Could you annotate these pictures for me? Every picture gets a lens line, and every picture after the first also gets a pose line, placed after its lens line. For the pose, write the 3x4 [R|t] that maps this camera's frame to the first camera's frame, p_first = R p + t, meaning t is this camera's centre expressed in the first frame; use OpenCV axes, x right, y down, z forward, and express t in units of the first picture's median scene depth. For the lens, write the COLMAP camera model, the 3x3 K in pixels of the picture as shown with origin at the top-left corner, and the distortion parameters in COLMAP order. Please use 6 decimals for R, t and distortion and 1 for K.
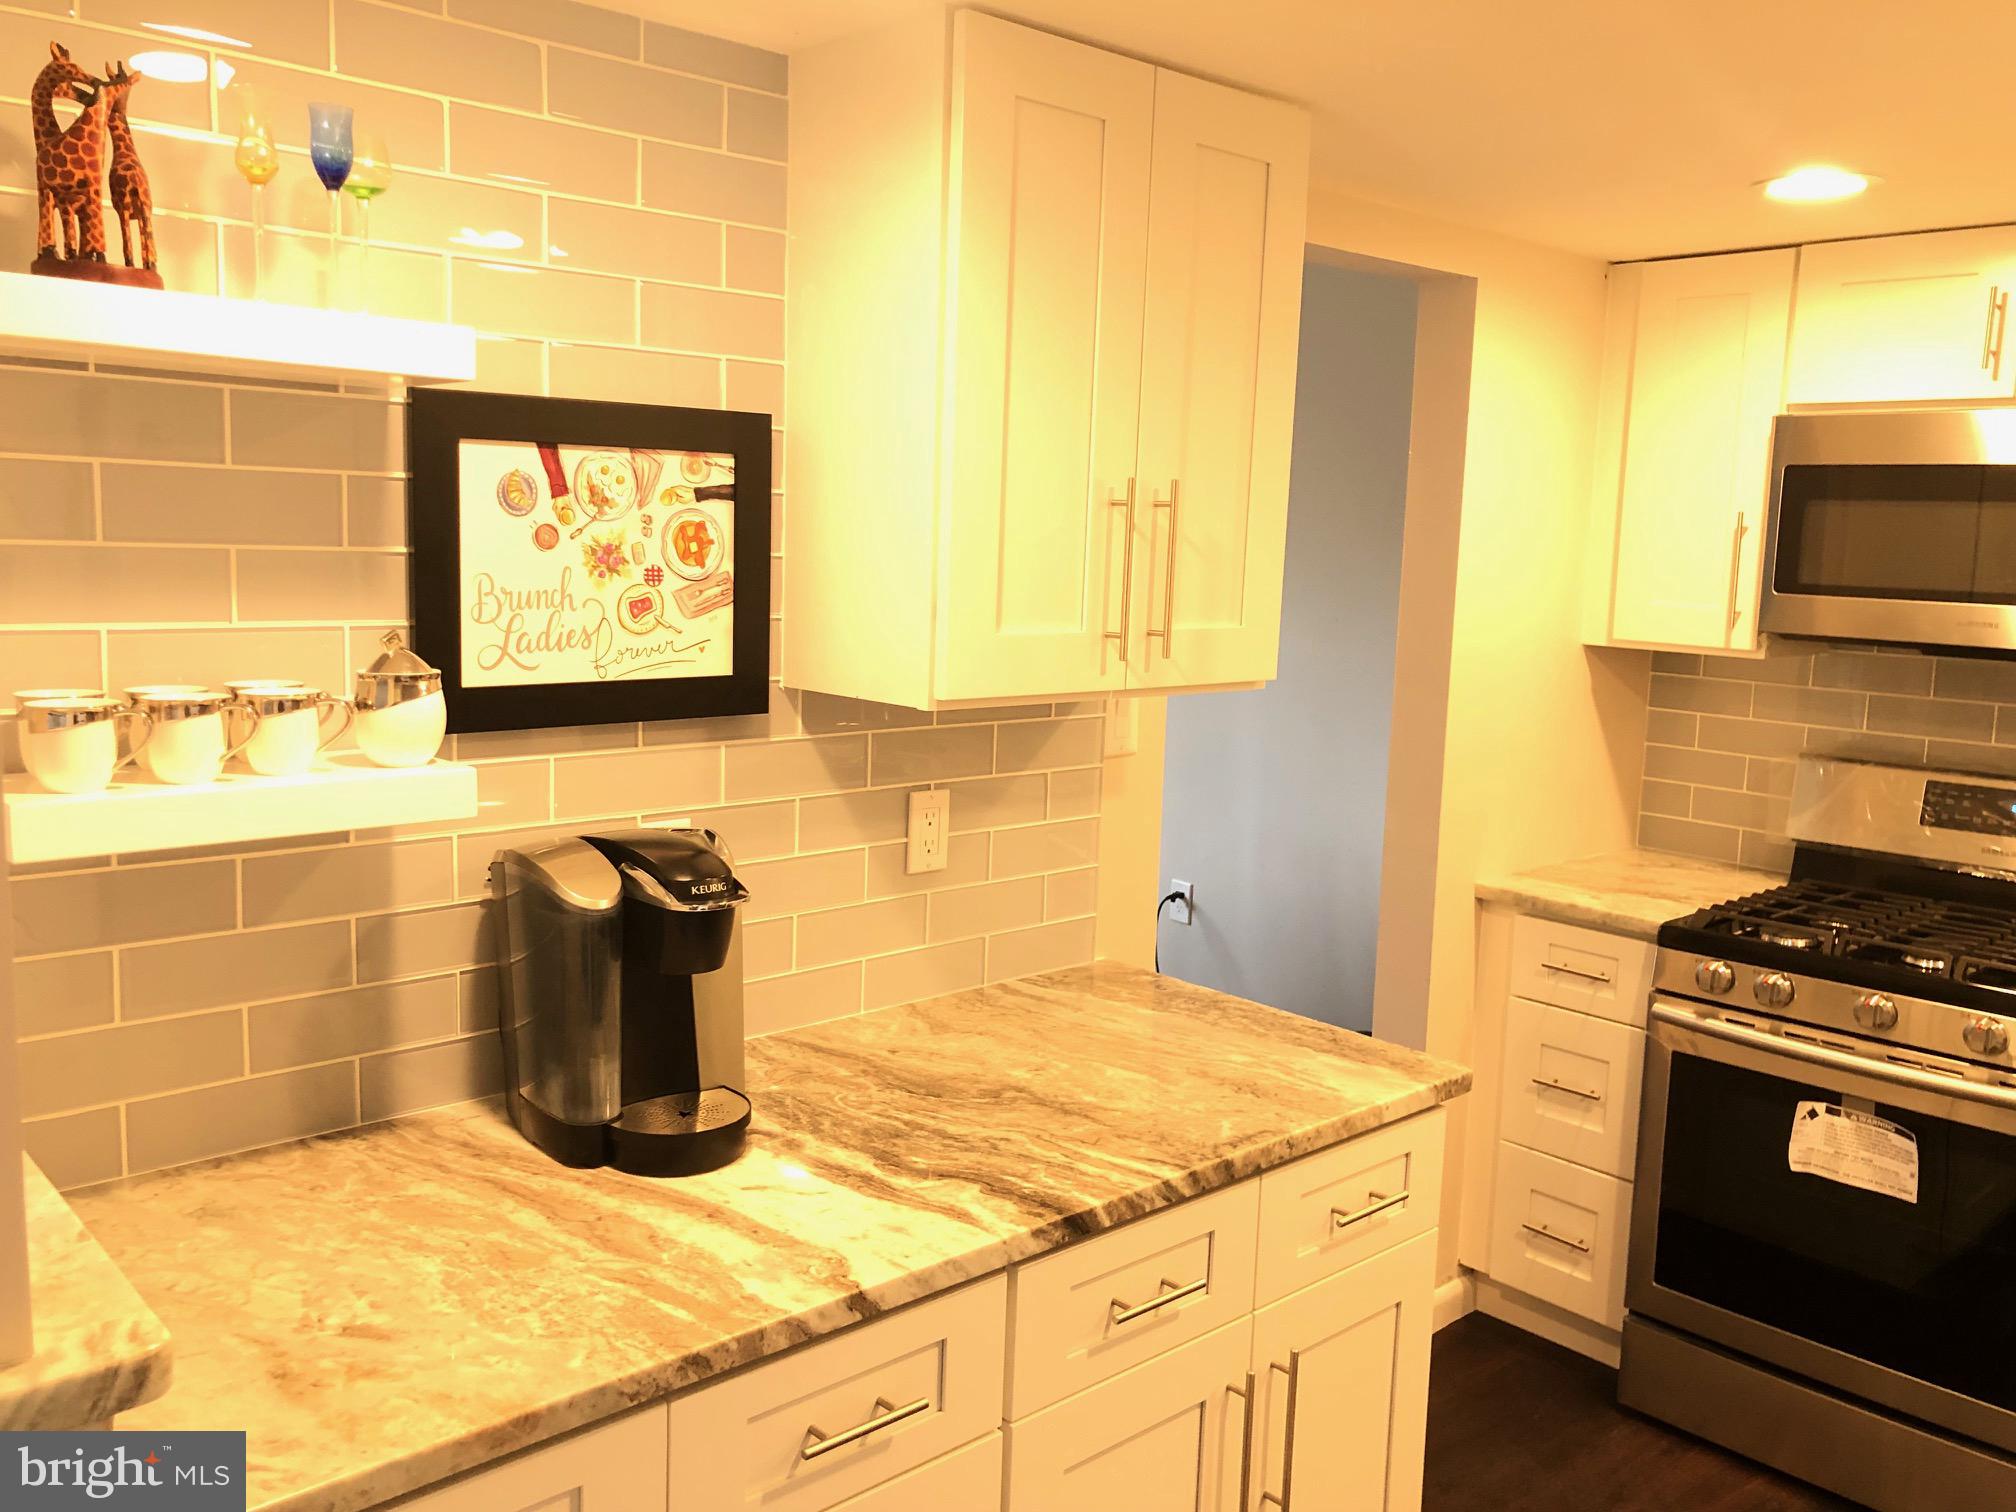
lens RADIAL K [[1663.1, 0, 1008.0], [0, 1663.1, 756.0], [0, 0, 1]] dist [0.013453, 0.002074]
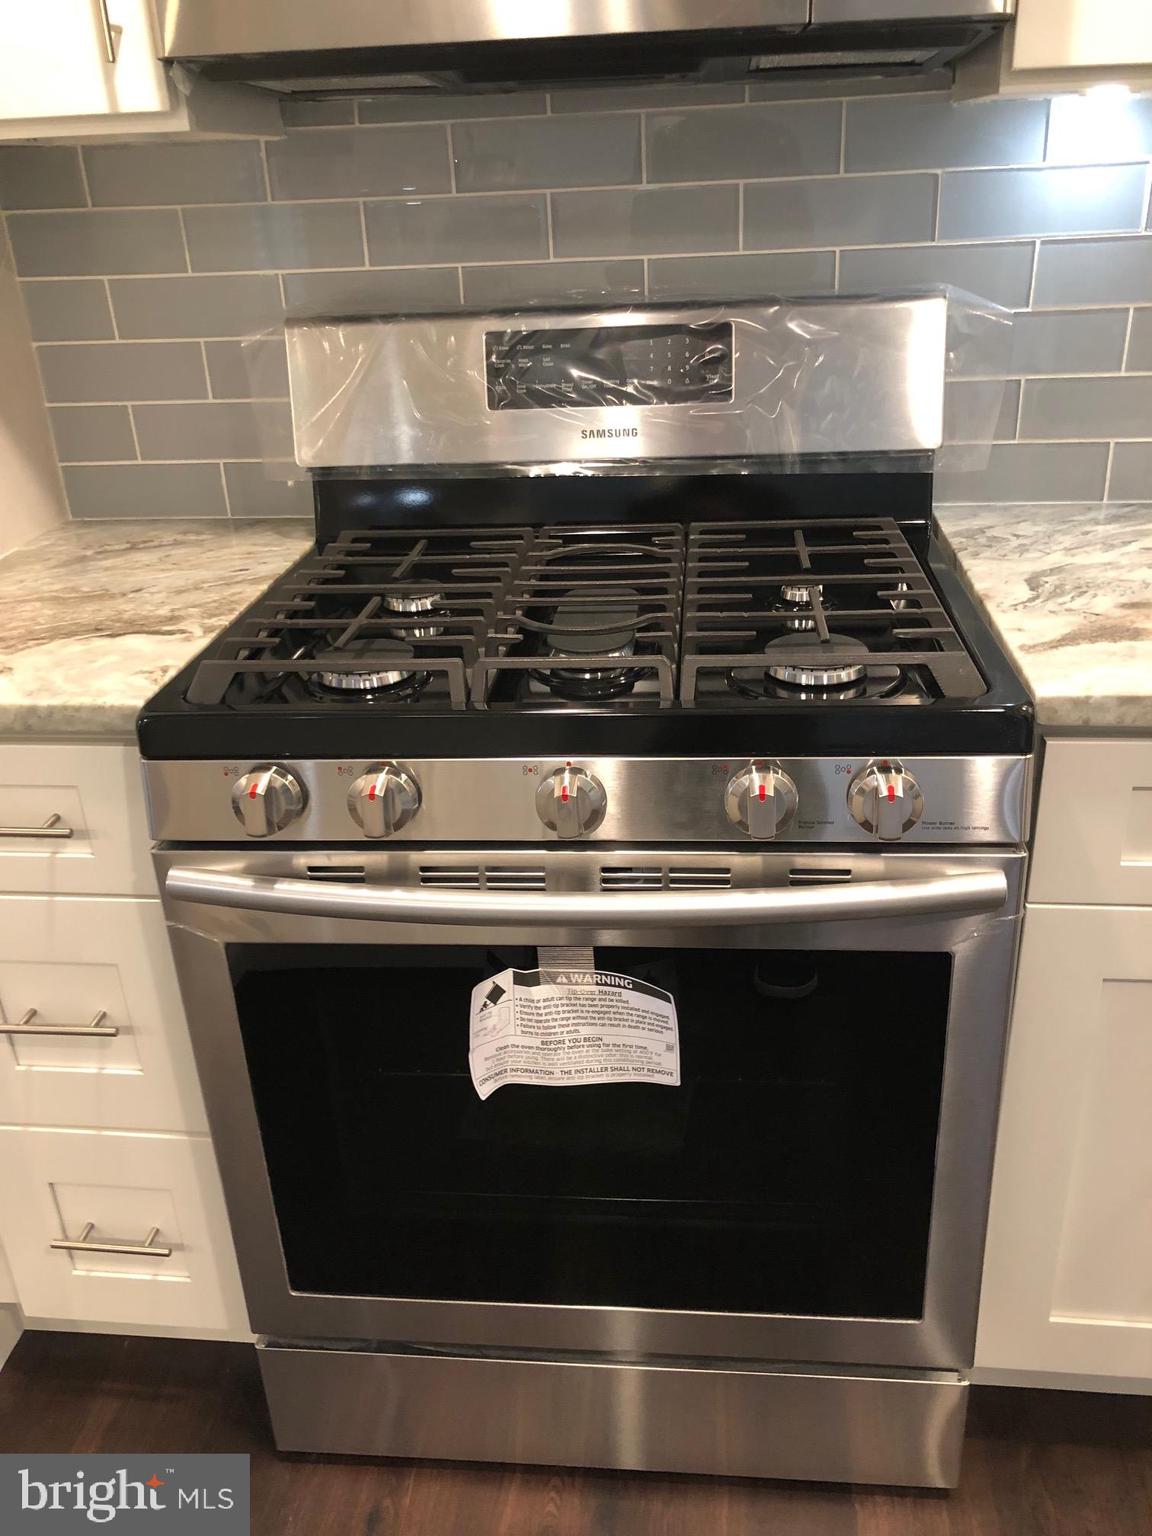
lens RADIAL K [[1239.0, 0, 576.0], [0, 1239.0, 768.0], [0, 0, 1]] dist [-0.000654, 0.006057]
pose [[0.742687, -0.335678, 0.579428, 0.416976], [0.147245, 0.925970, 0.347706, 0.014844], [-0.653250, -0.172918, 0.737132, 0.994866]]
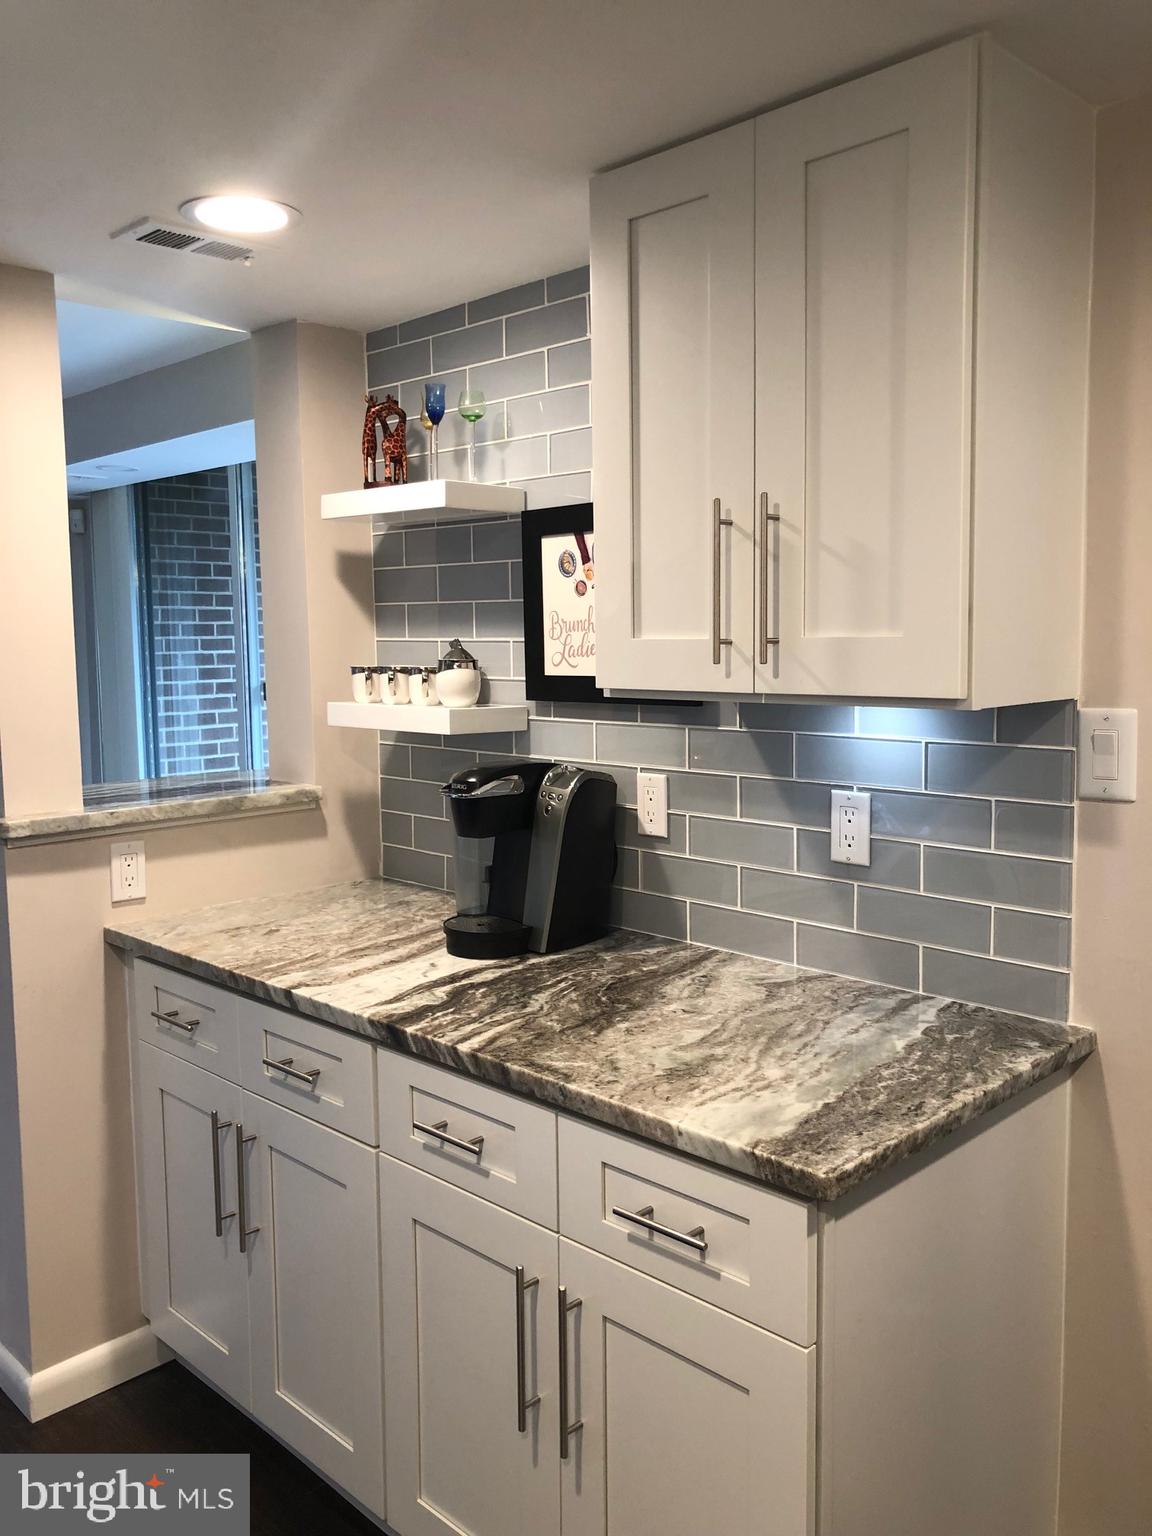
lens RADIAL K [[1254.2, 0, 572.2], [0, 1254.2, 757.0], [0, 0, 1]] dist [0.111188, 0.000137]
pose [[0.041717, 0.061750, -0.997219, 0.950971], [-0.127923, 0.990204, 0.055964, -0.031285], [0.990906, 0.125233, 0.049208, 0.907249]]
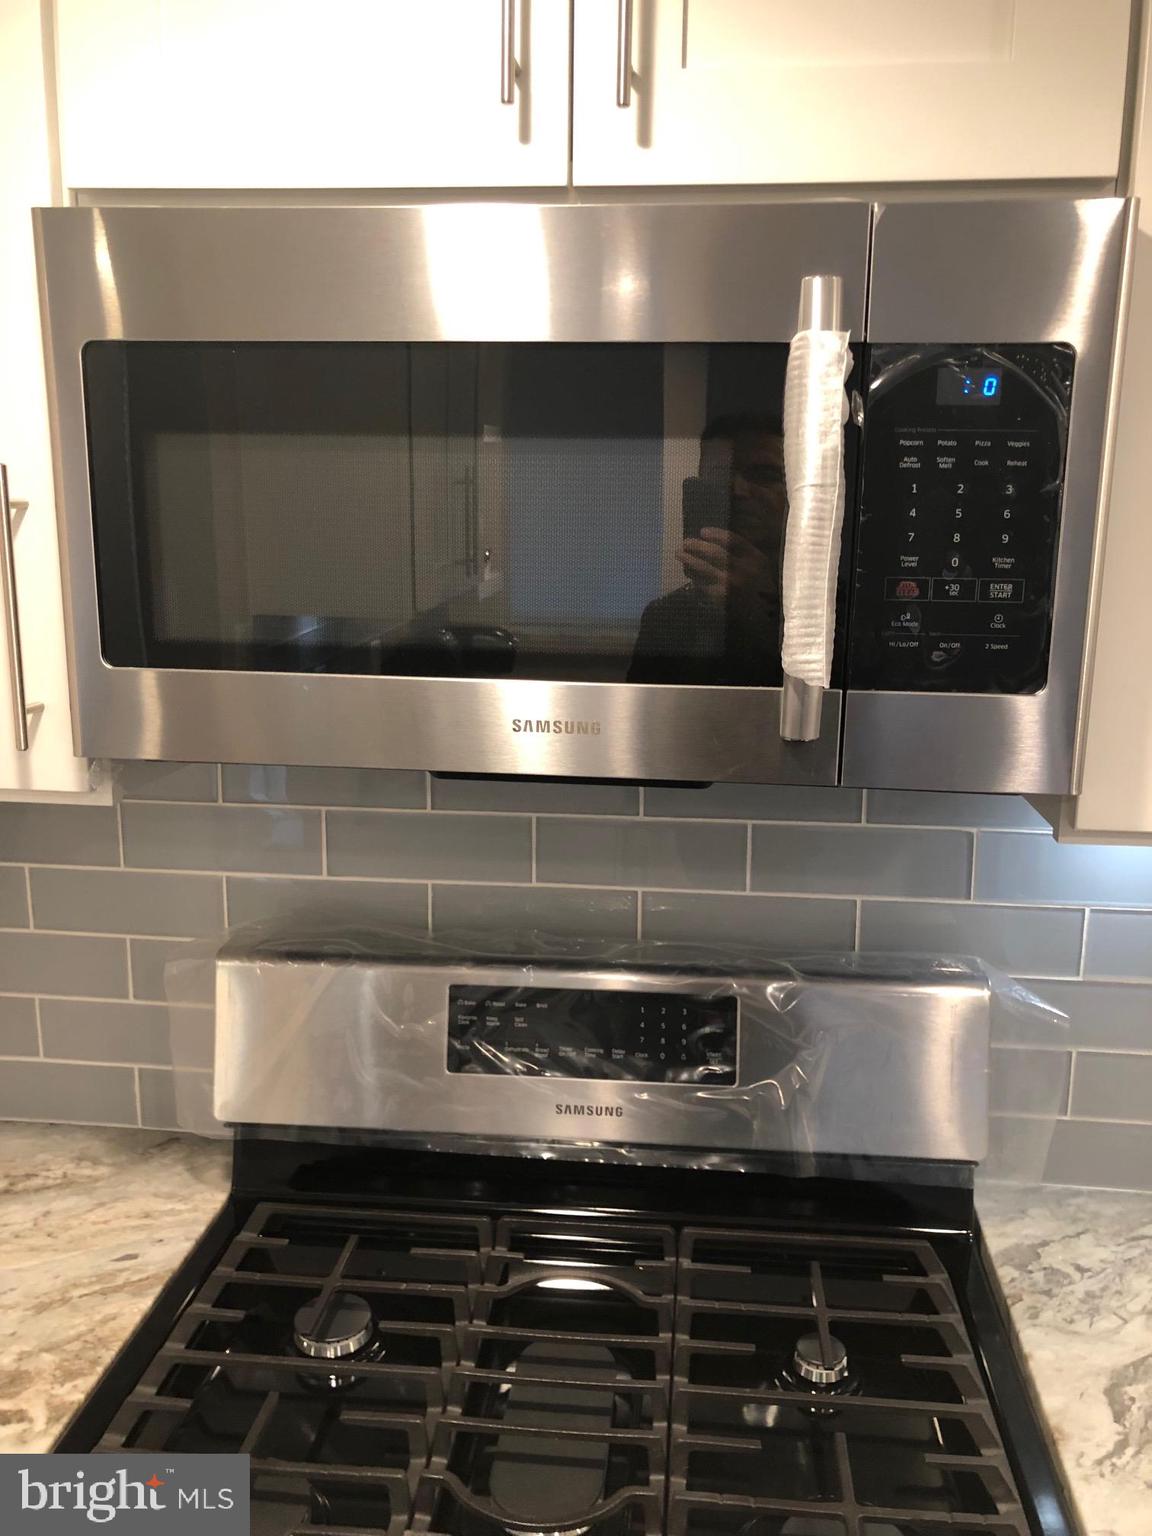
lens RADIAL K [[1246.7, 0, 589.4], [0, 1246.7, 765.8], [0, 0, 1]] dist [0.010772, -0.002043]
pose [[0.743971, -0.154011, 0.650222, 0.547980], [0.098180, 0.987710, 0.121612, -0.156259], [-0.660960, -0.026637, 0.749948, 1.097738]]
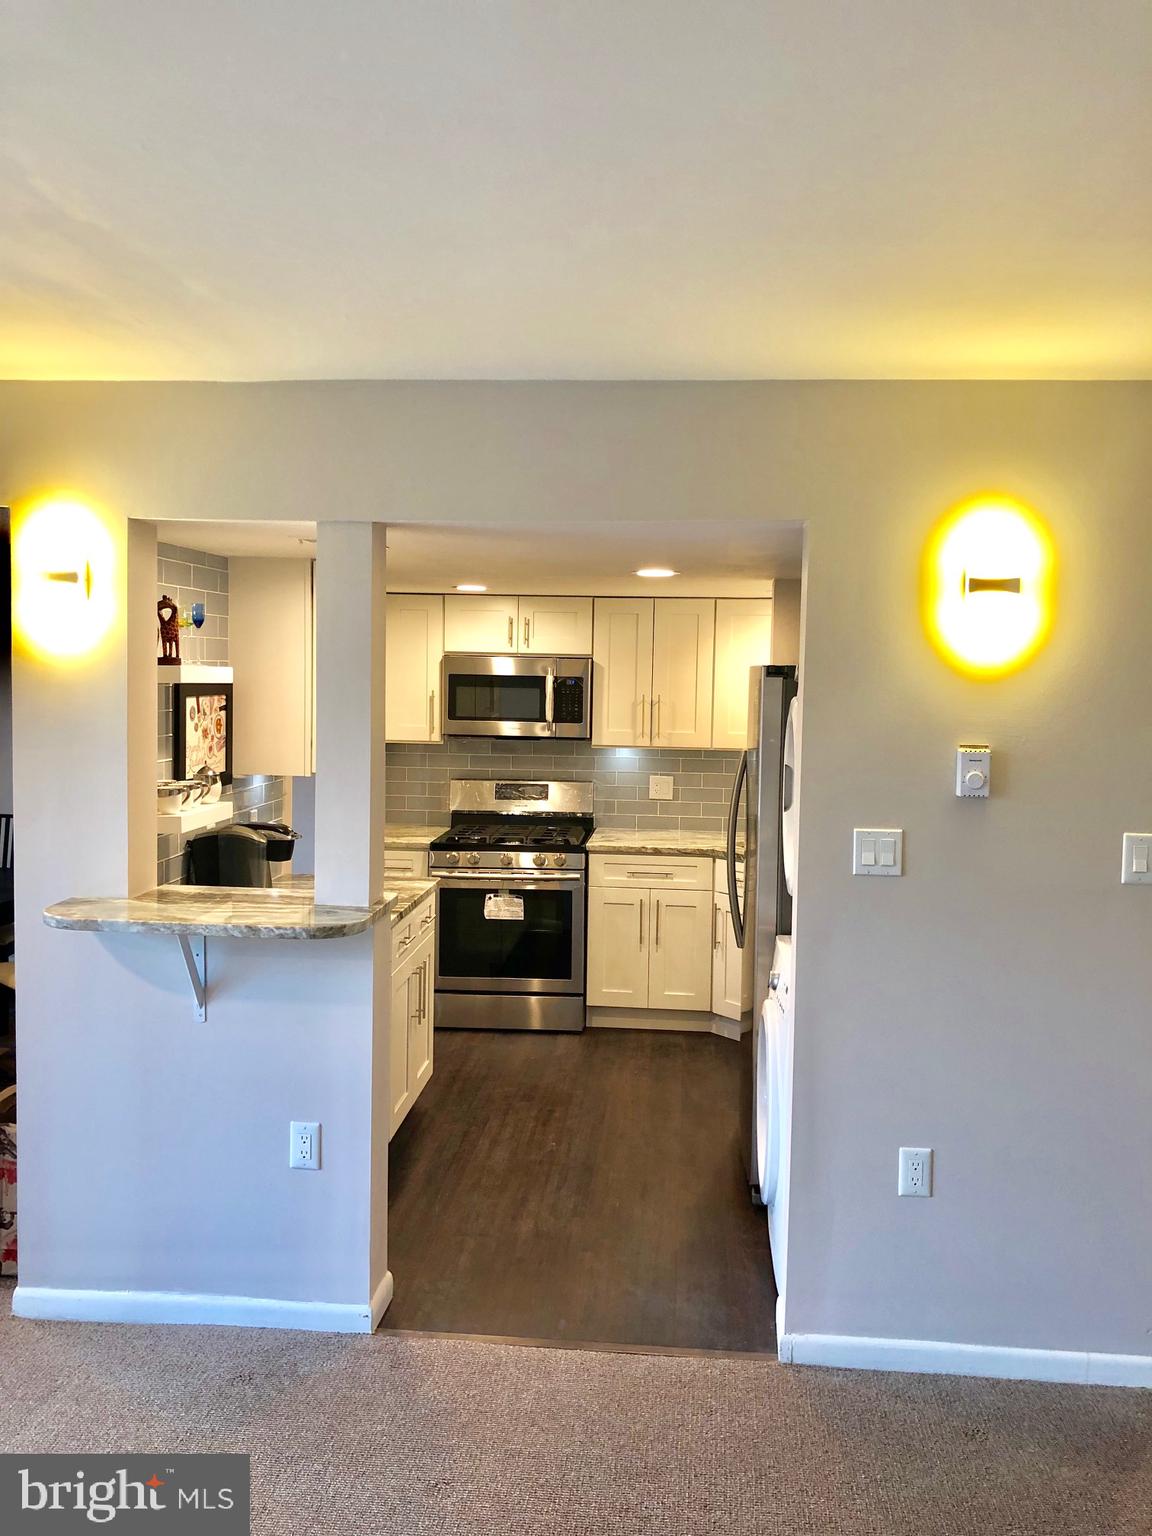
lens RADIAL K [[1246.7, 0, 589.4], [0, 1246.7, 765.8], [0, 0, 1]] dist [0.010772, -0.002043]
pose [[0.730488, -0.067172, 0.679613, -1.219620], [0.093797, 0.995588, -0.002416, 0.007118], [-0.676453, 0.065511, 0.733566, -1.042381]]
